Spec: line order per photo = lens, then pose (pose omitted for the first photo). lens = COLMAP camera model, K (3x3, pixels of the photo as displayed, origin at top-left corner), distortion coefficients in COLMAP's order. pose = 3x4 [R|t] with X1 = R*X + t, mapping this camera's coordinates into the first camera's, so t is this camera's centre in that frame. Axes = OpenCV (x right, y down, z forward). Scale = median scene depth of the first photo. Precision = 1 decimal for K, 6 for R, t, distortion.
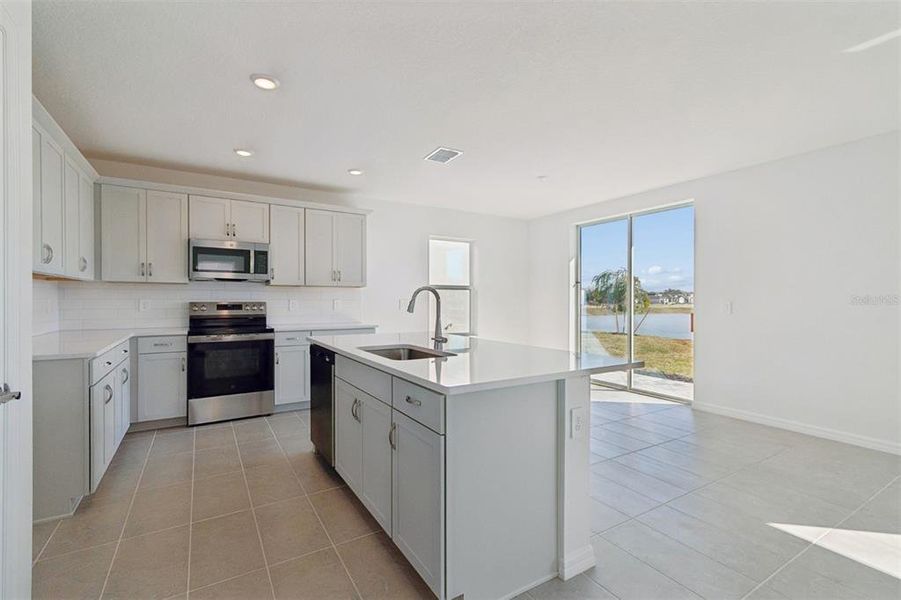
lens RADIAL K [[401.7, 0, 440.5], [0, 401.7, 299.1], [0, 0, 1]] dist [0.001176, 0.000041]
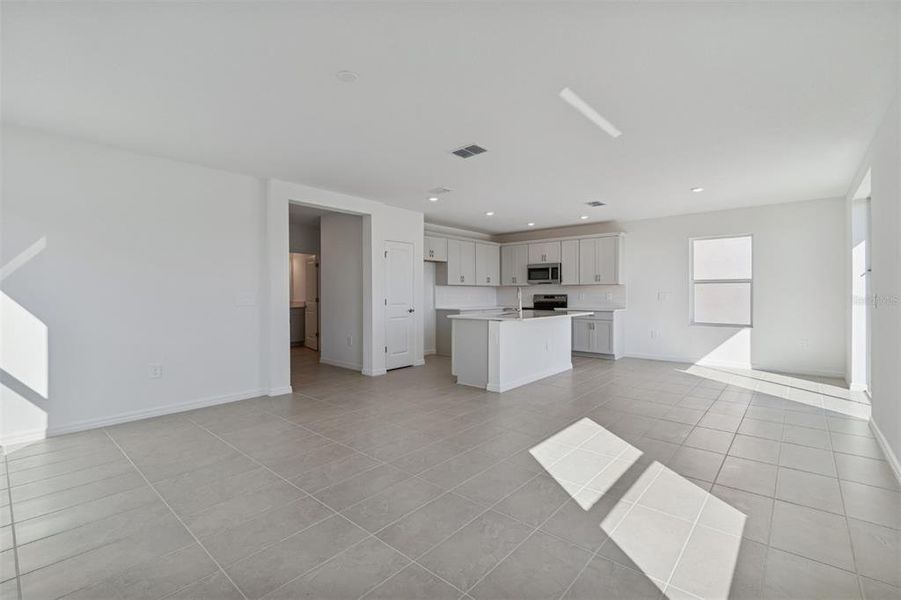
lens RADIAL K [[398.6, 0, 443.9], [0, 398.6, 291.7], [0, 0, 1]] dist [0.001162, -0.000036]
pose [[0.300262, -0.005507, -0.953841, 1.156046], [0.005489, 0.999977, -0.004046, -0.000563], [0.953841, -0.004021, 0.300286, -0.060454]]
